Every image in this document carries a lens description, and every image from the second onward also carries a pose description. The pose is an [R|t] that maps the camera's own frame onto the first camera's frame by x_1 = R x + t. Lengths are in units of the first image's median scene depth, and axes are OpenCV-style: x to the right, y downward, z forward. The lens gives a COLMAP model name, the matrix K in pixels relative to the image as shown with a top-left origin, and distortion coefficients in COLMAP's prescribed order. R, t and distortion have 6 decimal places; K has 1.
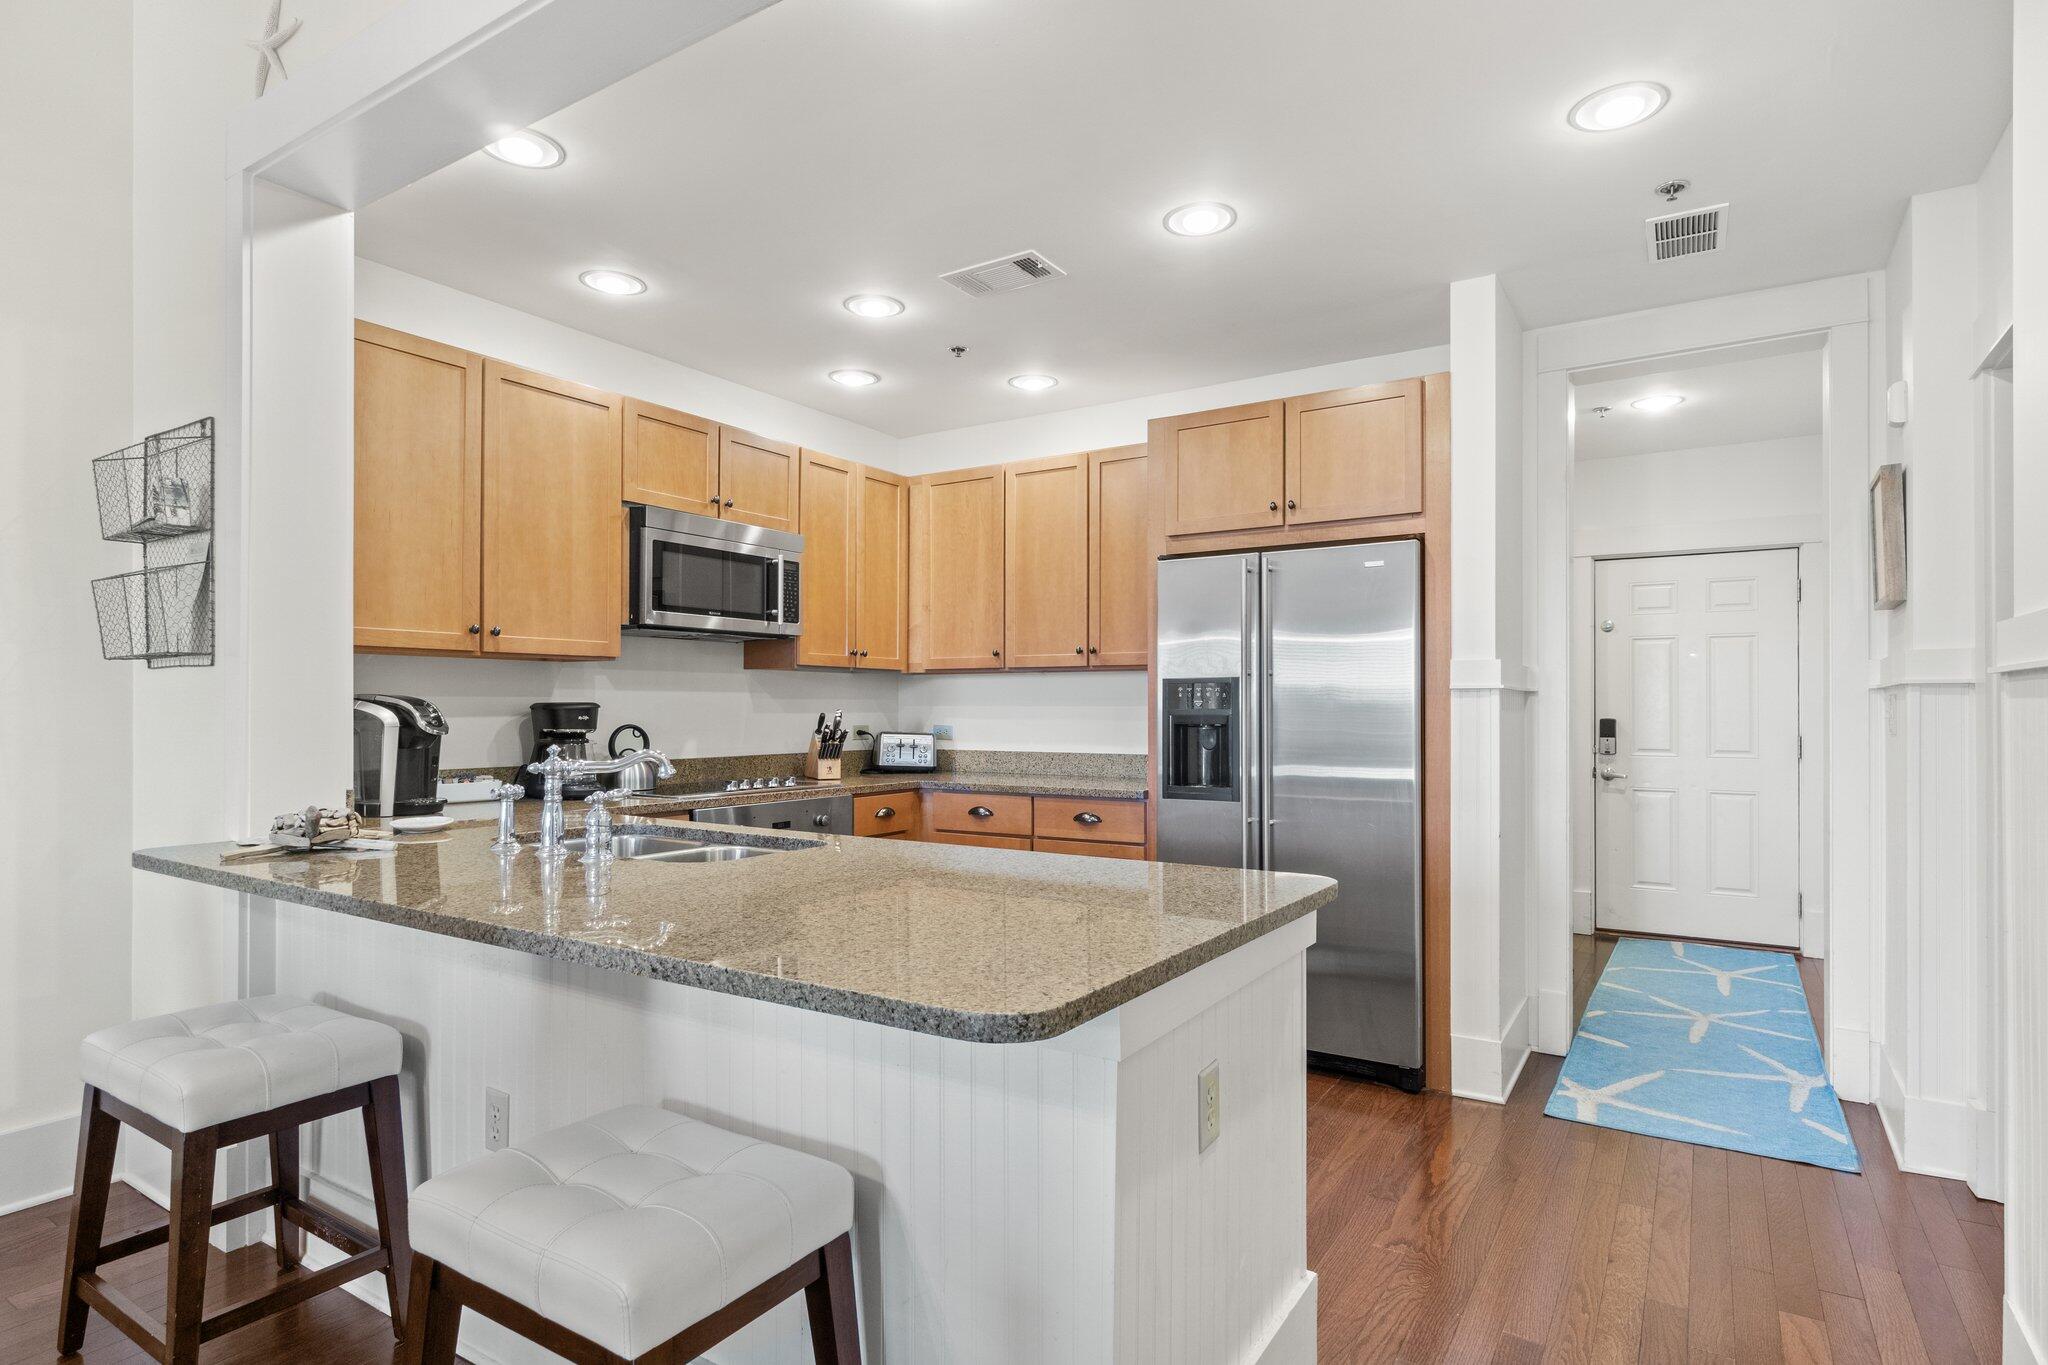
lens RADIAL K [[1063.7, 0, 1021.6], [0, 1063.7, 716.2], [0, 0, 1]] dist [-0.000856, 0.000128]
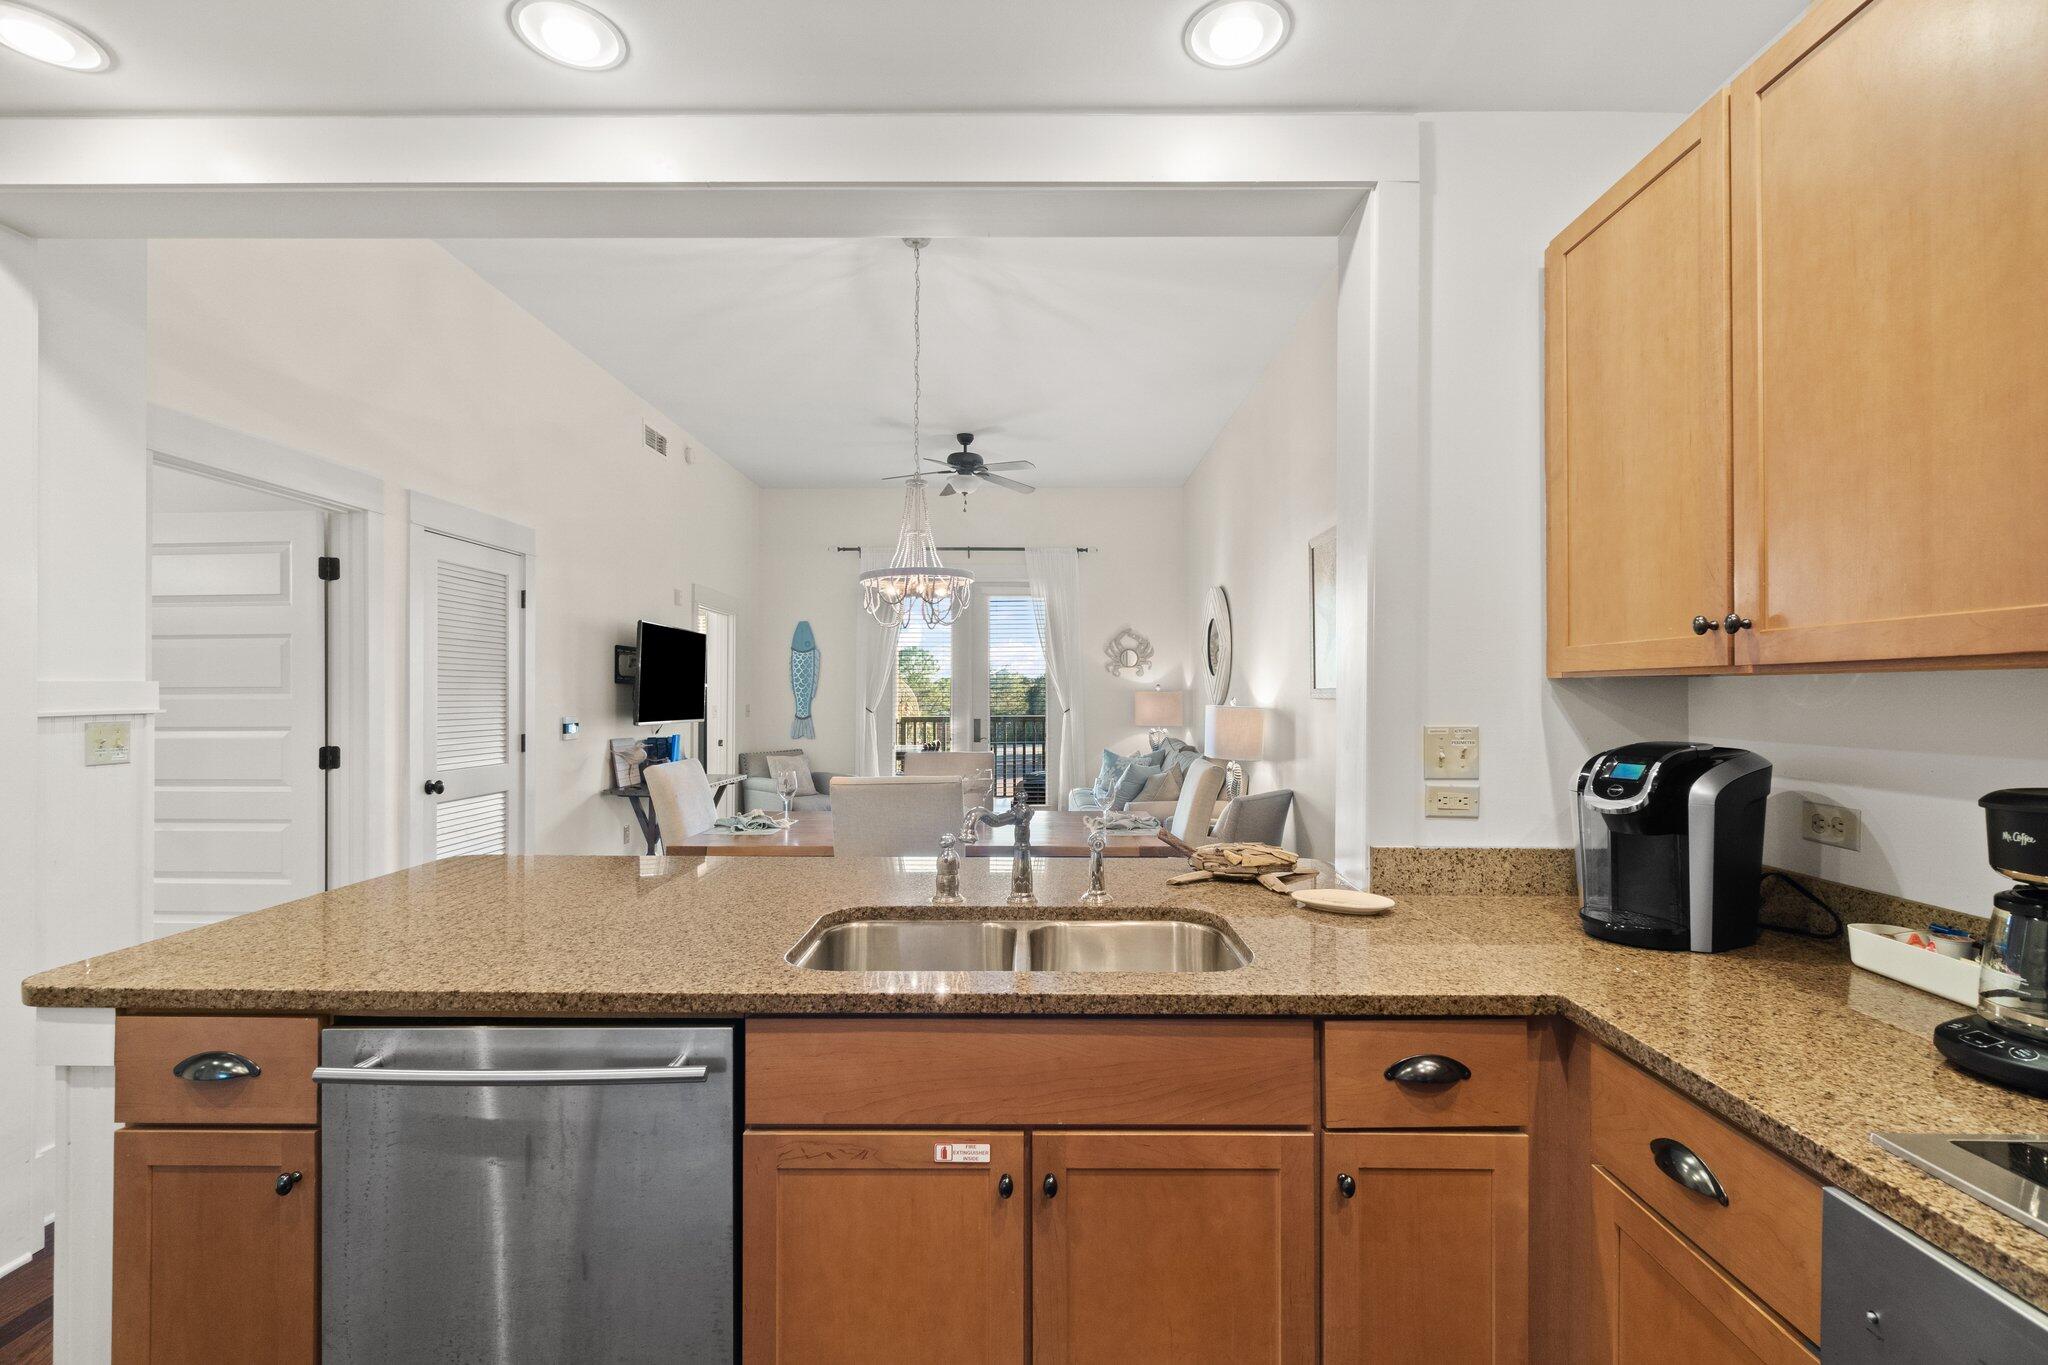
lens RADIAL K [[914.3, 0, 1026.1], [0, 914.3, 689.5], [0, 0, 1]] dist [0.000392, 0.000126]
pose [[-0.845025, -0.004294, -0.534710, 0.007587], [-0.007354, 0.999967, 0.003592, -0.040164], [0.534676, 0.006967, -0.845028, 0.984023]]
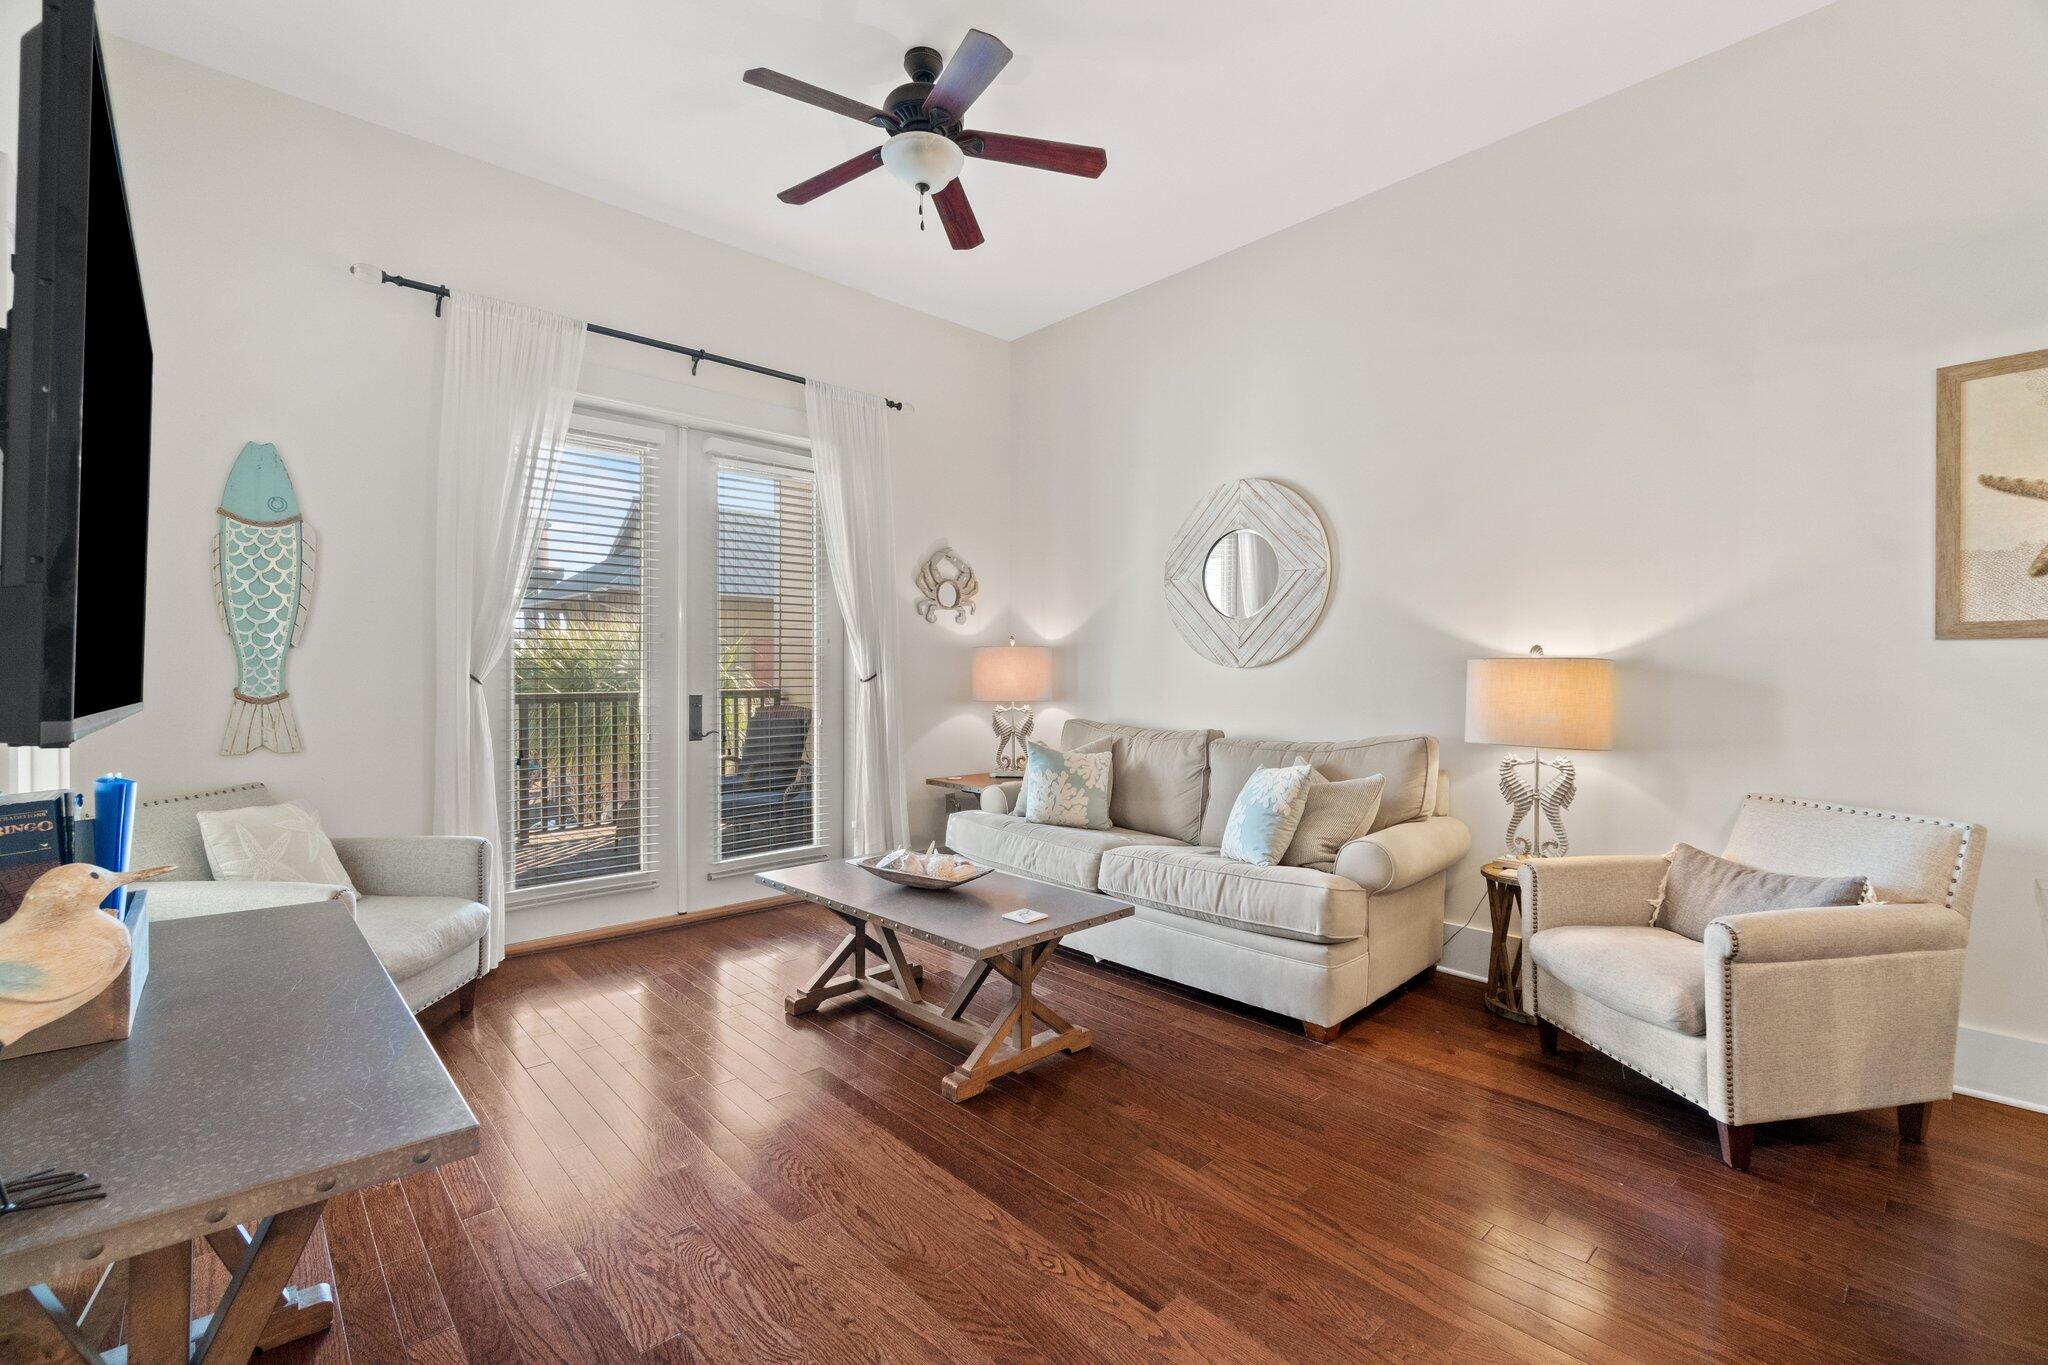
lens RADIAL K [[885.2, 0, 1032.3], [0, 885.2, 677.9], [0, 0, 1]] dist [-0.002507, 0.000605]
pose [[-0.244828, 0.002753, -0.969563, -0.113693], [-0.013670, 0.999887, 0.006291, 0.006976], [0.969470, 0.014794, -0.244762, -0.311592]]
